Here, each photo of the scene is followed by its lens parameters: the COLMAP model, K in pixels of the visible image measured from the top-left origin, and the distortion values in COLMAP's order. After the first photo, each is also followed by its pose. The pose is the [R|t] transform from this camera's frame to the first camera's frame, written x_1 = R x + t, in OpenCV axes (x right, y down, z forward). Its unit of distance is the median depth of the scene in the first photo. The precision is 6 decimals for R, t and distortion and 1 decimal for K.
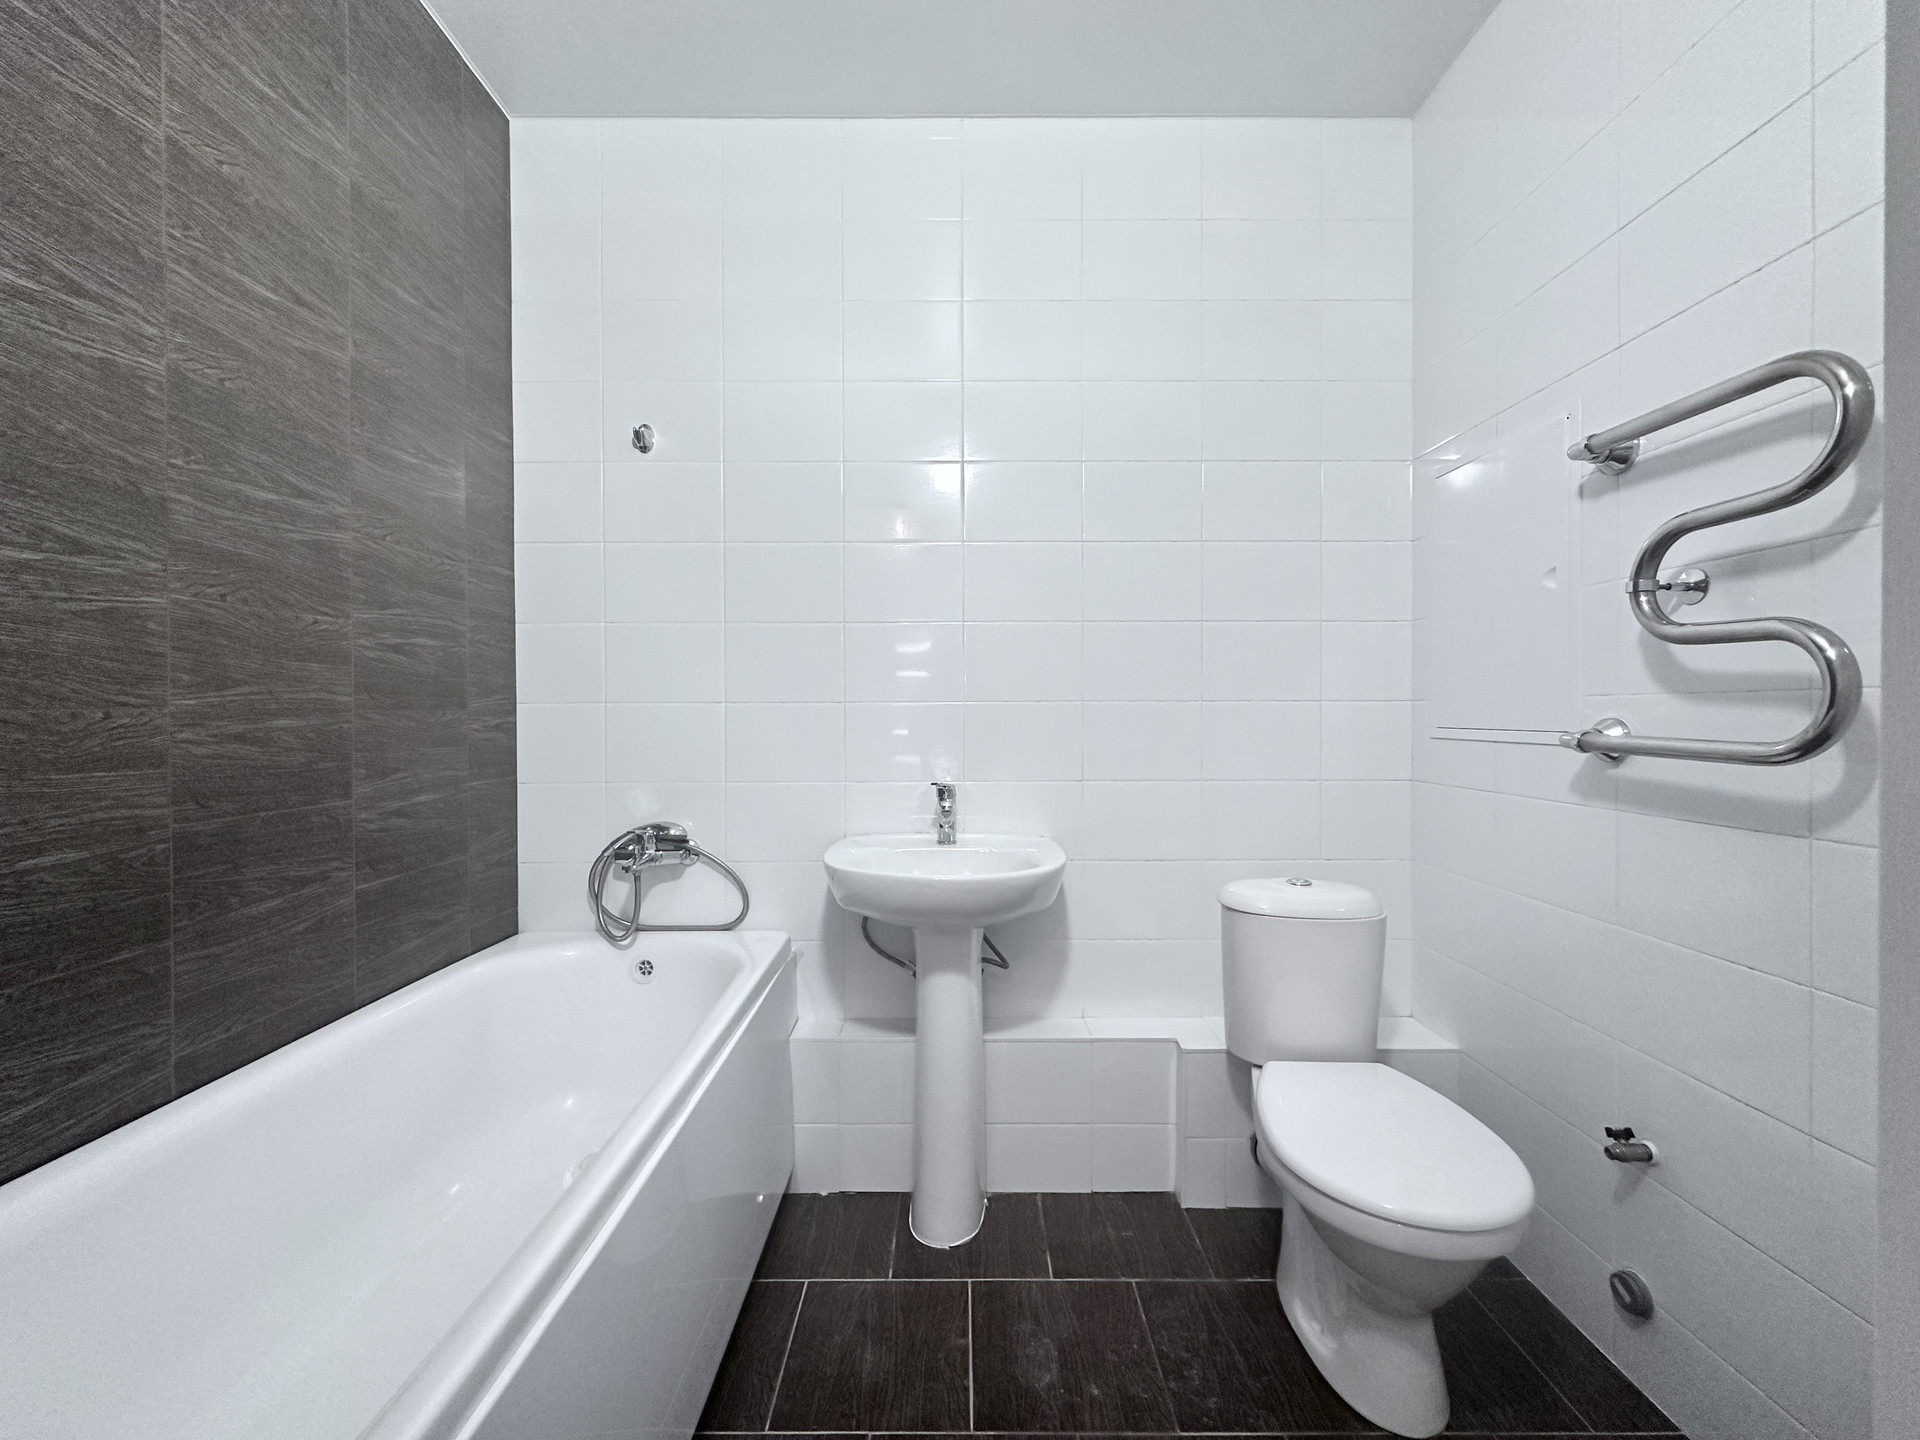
lens RADIAL K [[767.4, 0, 957.3], [0, 767.4, 711.2], [0, 0, 1]] dist [-0.006587, 0.000380]
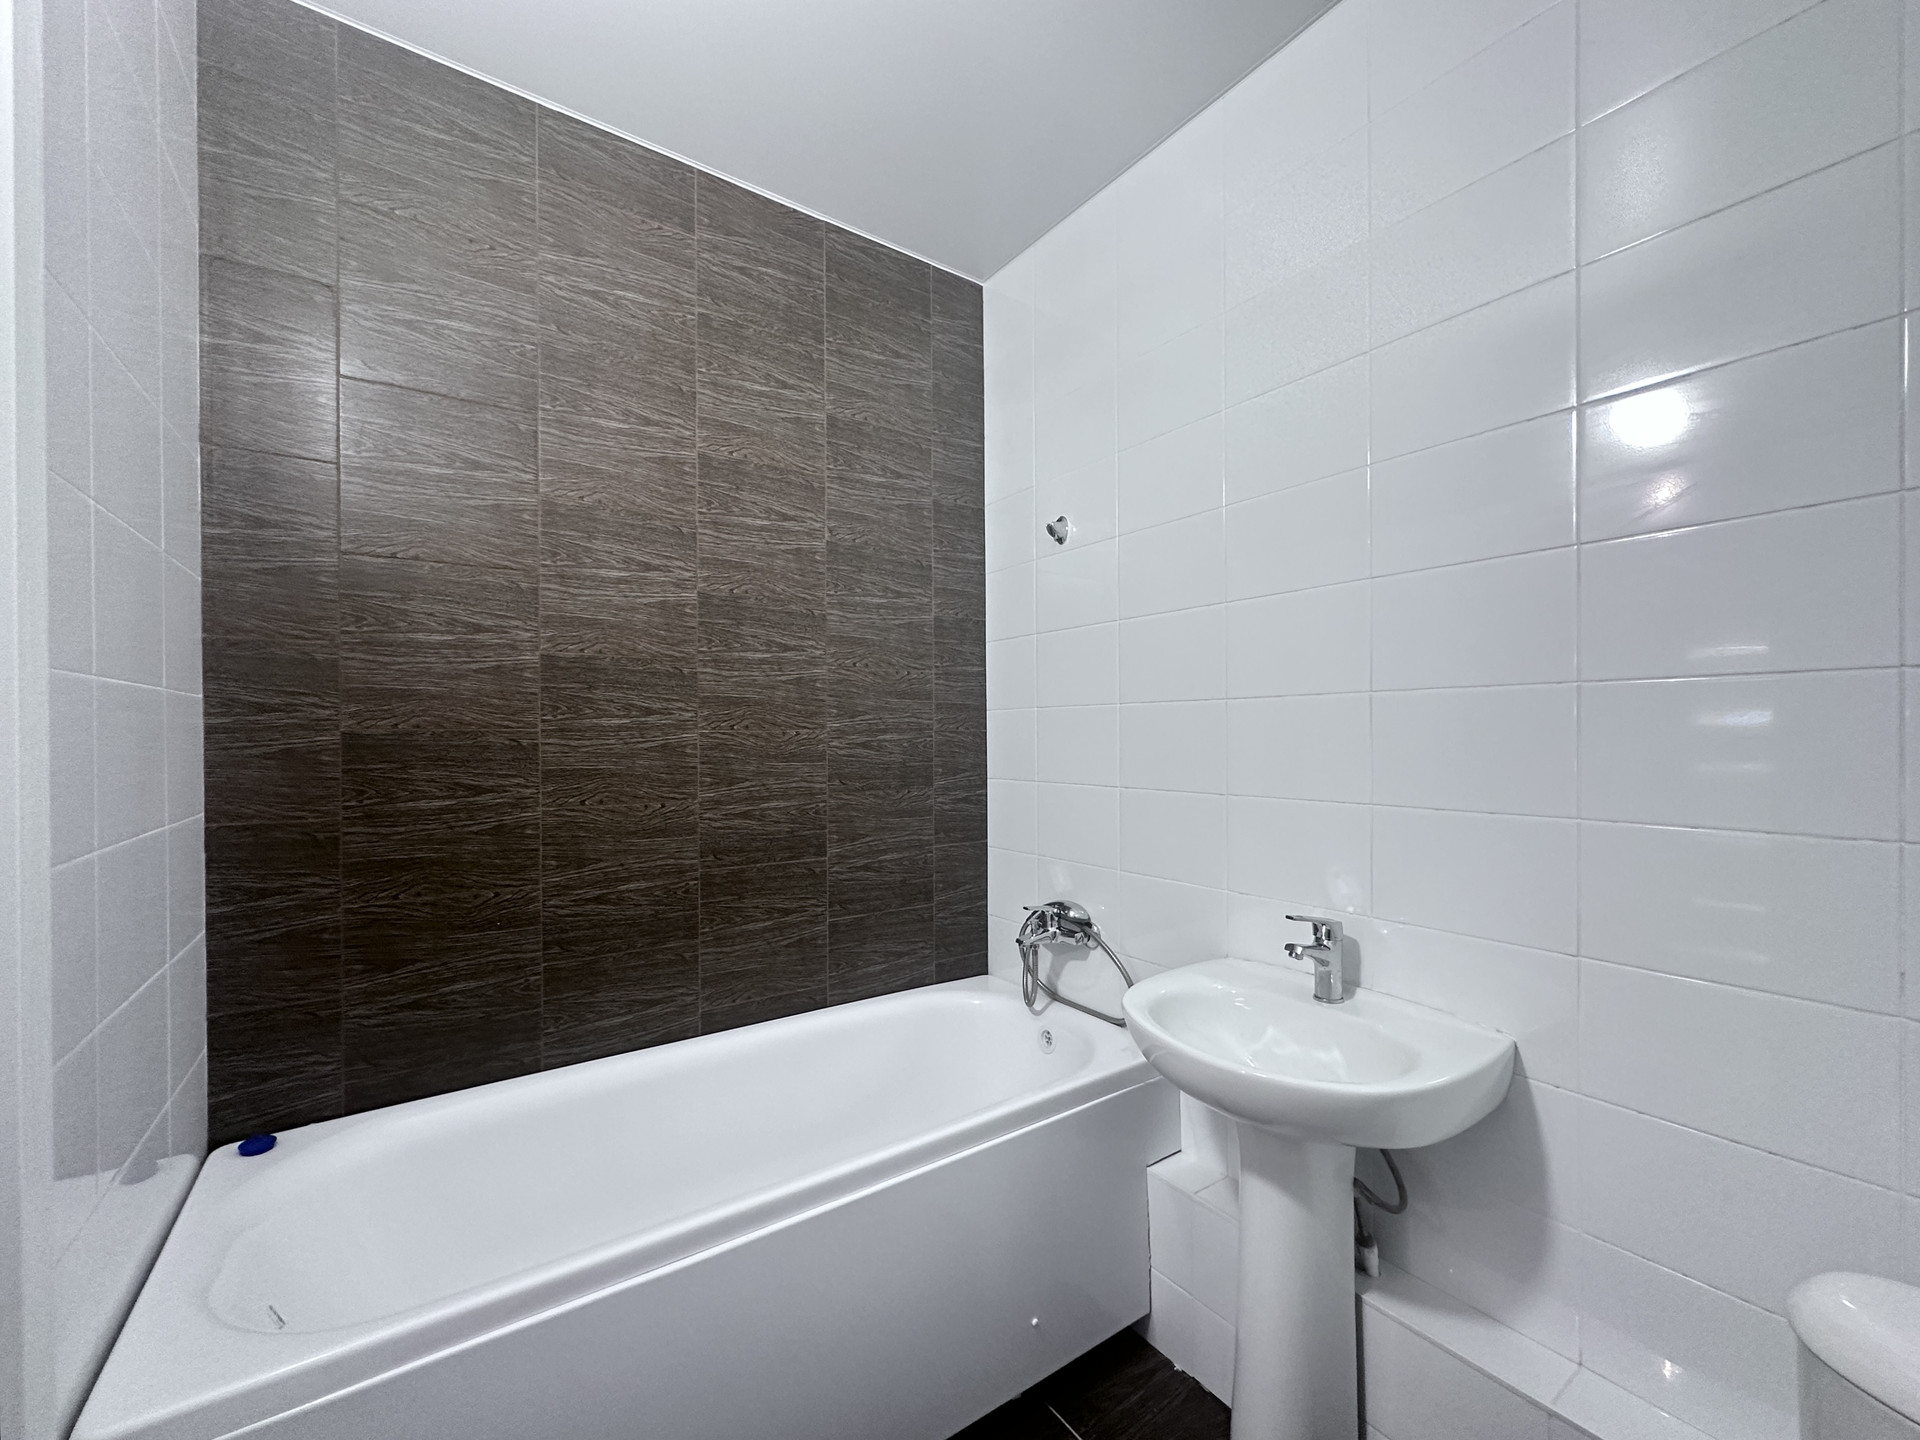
lens RADIAL K [[767.4, 0, 957.6], [0, 767.4, 730.8], [0, 0, 1]] dist [-0.006587, 0.000380]
pose [[0.568073, -0.004636, -0.822965, 0.495885], [0.006912, 0.999976, -0.000862, -0.110443], [0.822949, -0.005199, 0.568091, 0.387680]]
